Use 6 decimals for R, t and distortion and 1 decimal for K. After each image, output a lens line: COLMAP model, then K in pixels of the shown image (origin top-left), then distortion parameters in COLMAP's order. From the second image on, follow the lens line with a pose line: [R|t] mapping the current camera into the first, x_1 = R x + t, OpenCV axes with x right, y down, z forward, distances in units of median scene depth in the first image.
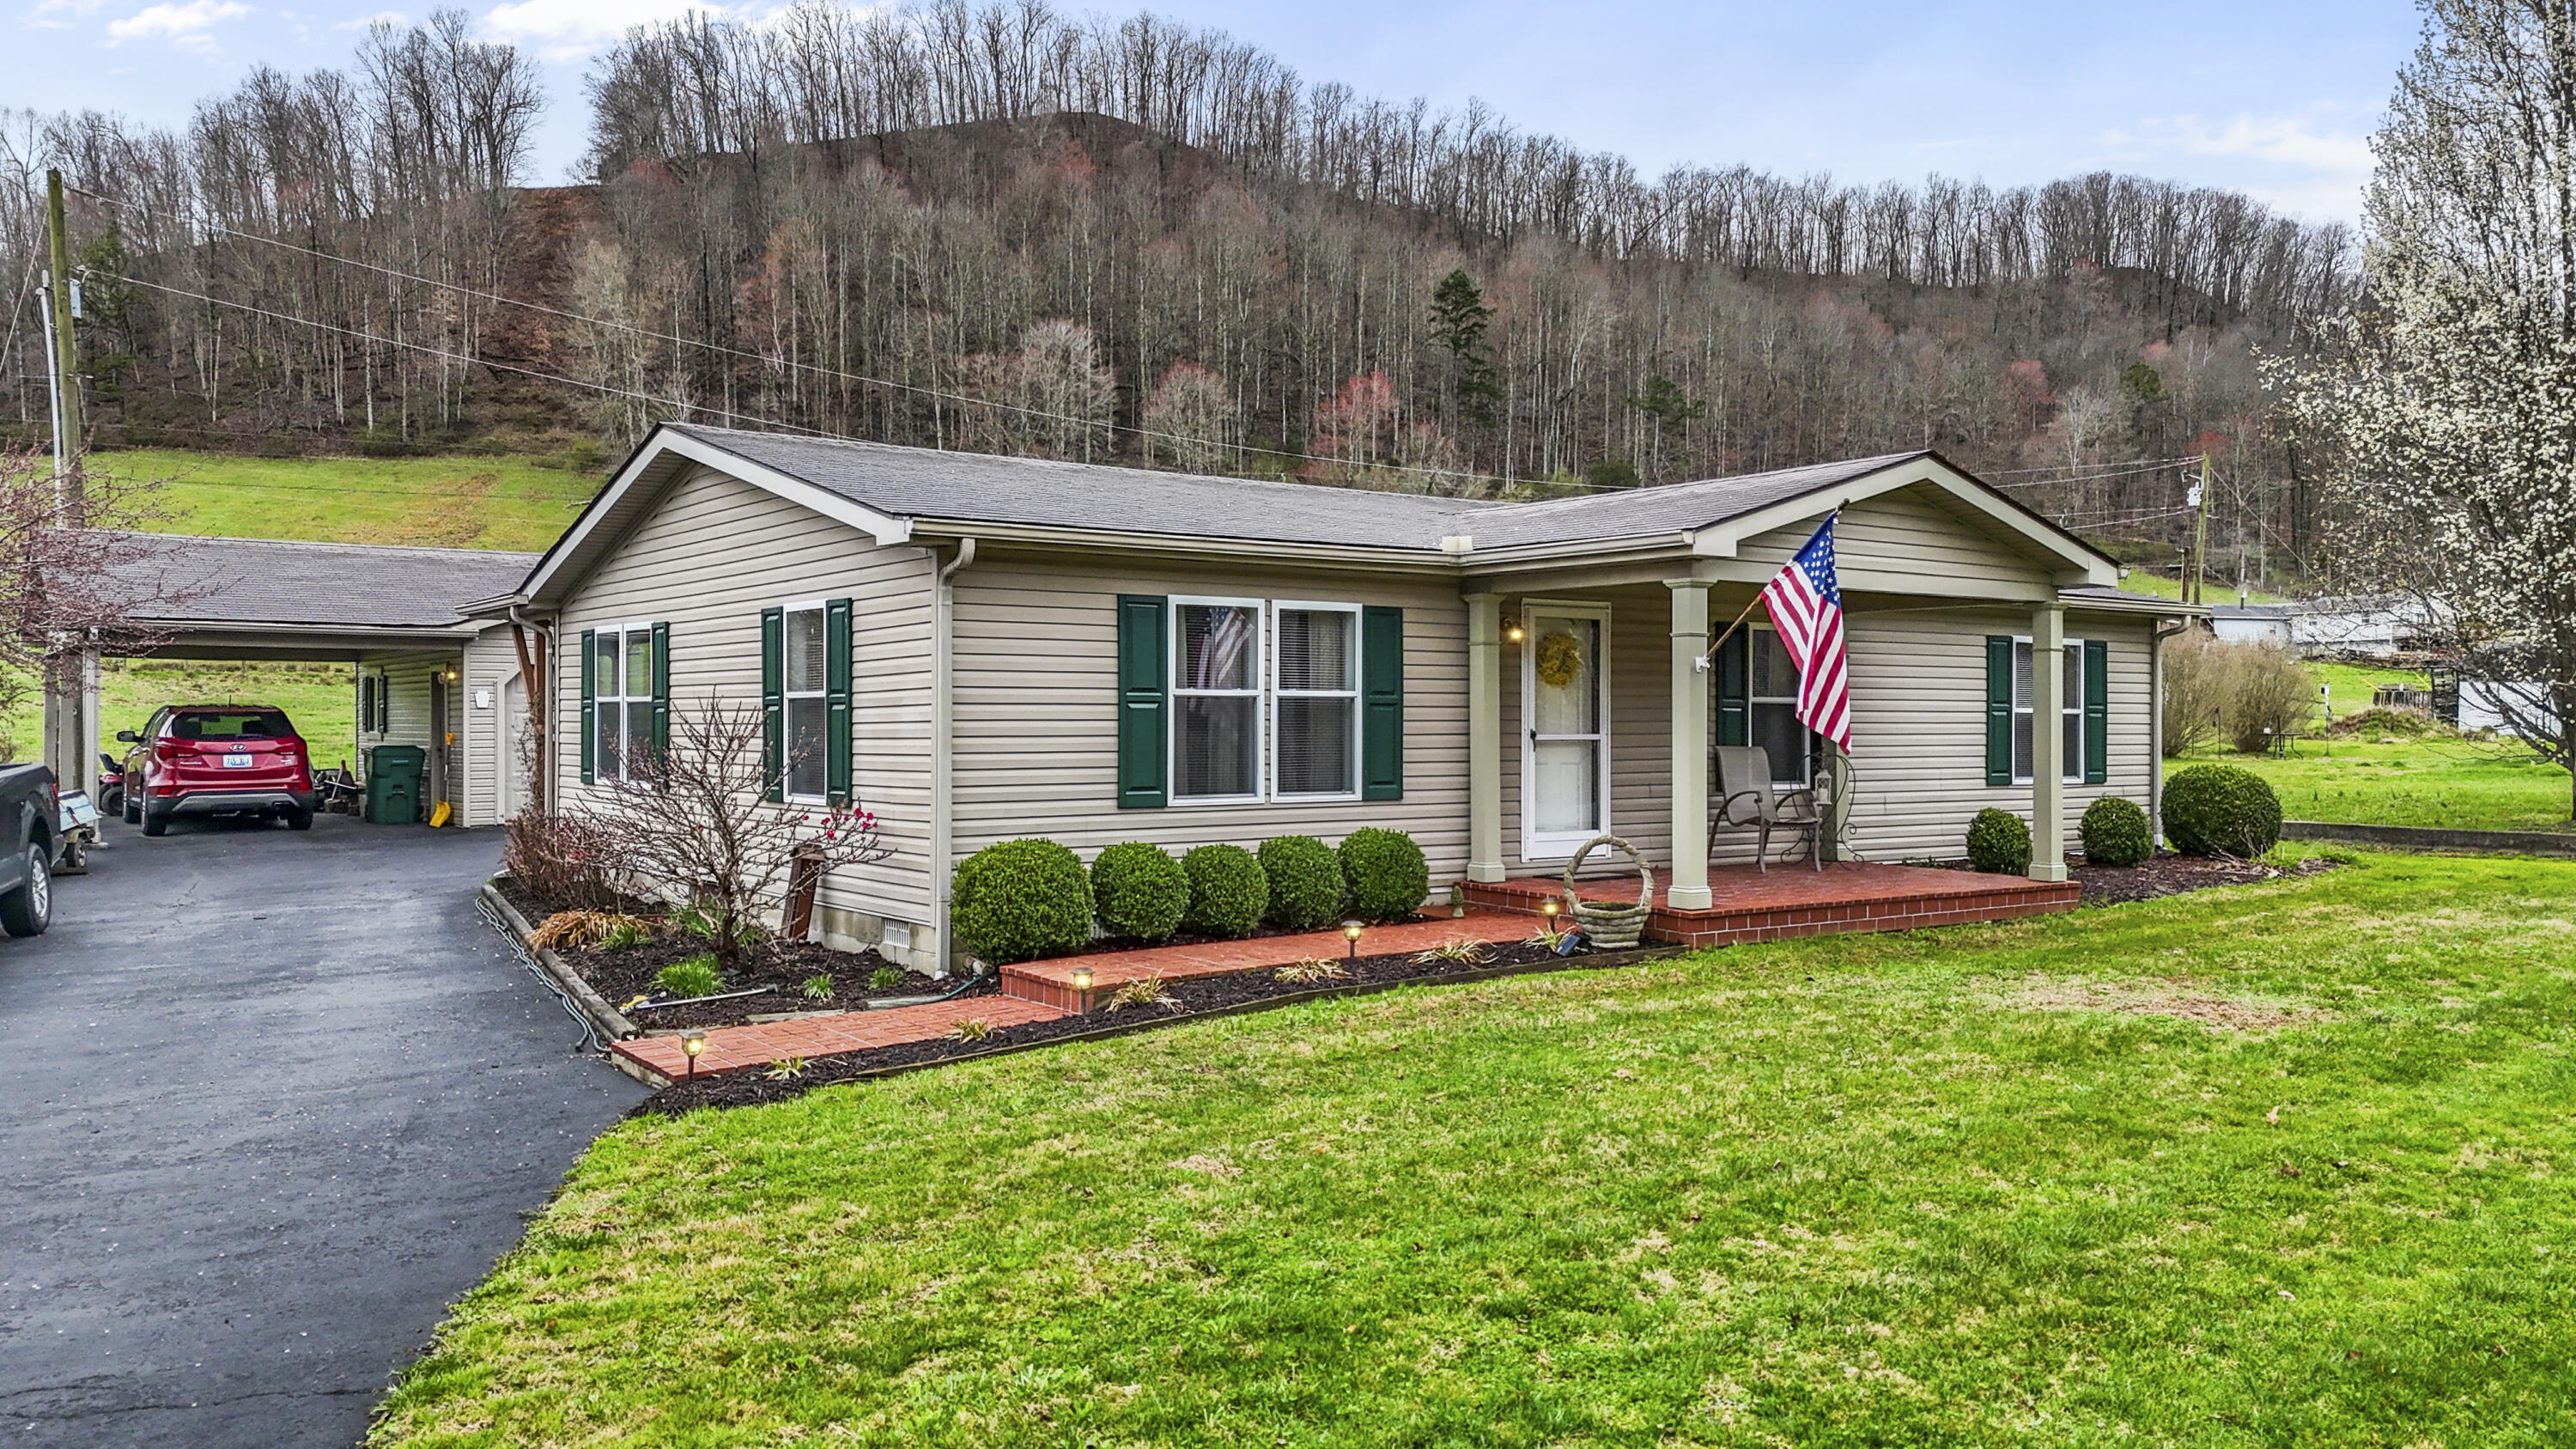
lens RADIAL K [[1881.7, 0, 1288.0], [0, 1881.7, 724.5], [0, 0, 1]] dist [0.075304, -0.051233]
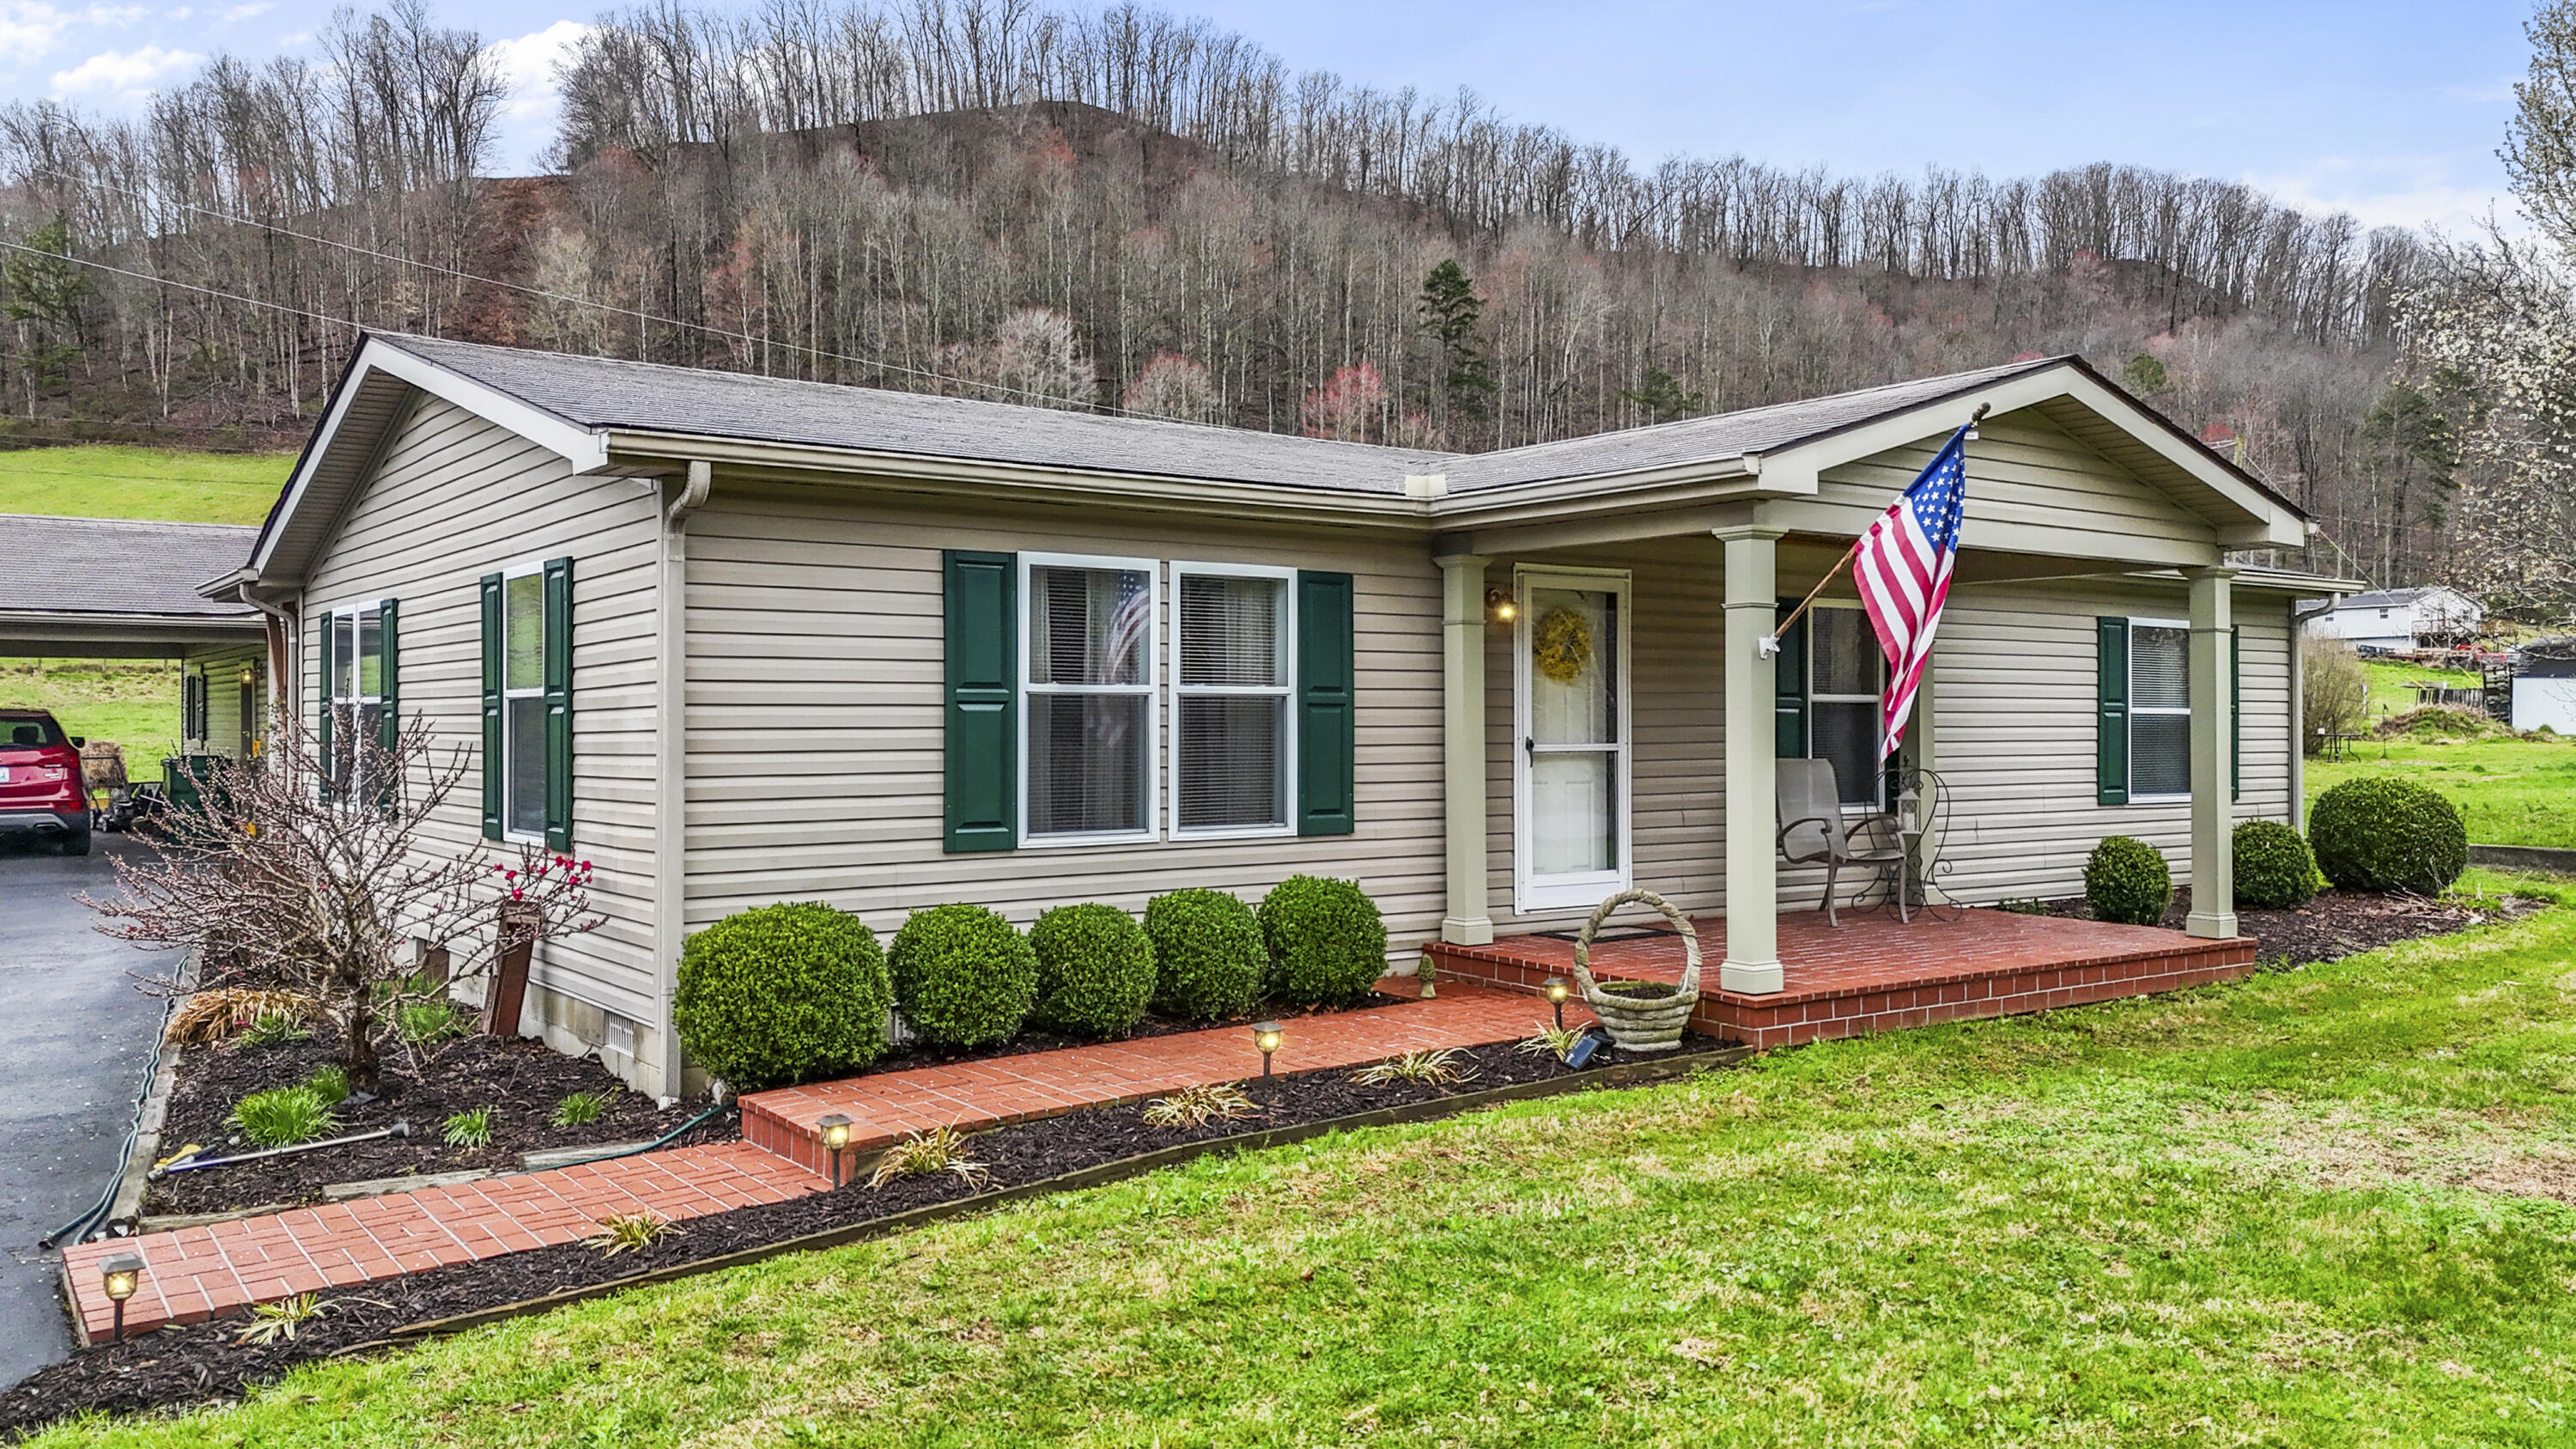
lens RADIAL K [[1881.7, 0, 1288.0], [0, 1881.7, 724.5], [0, 0, 1]] dist [0.075304, -0.051233]
pose [[0.999990, -0.002388, 0.003796, 0.025019], [0.002390, 0.999997, -0.000506, -0.002044], [-0.003795, 0.000516, 0.999993, 0.201509]]
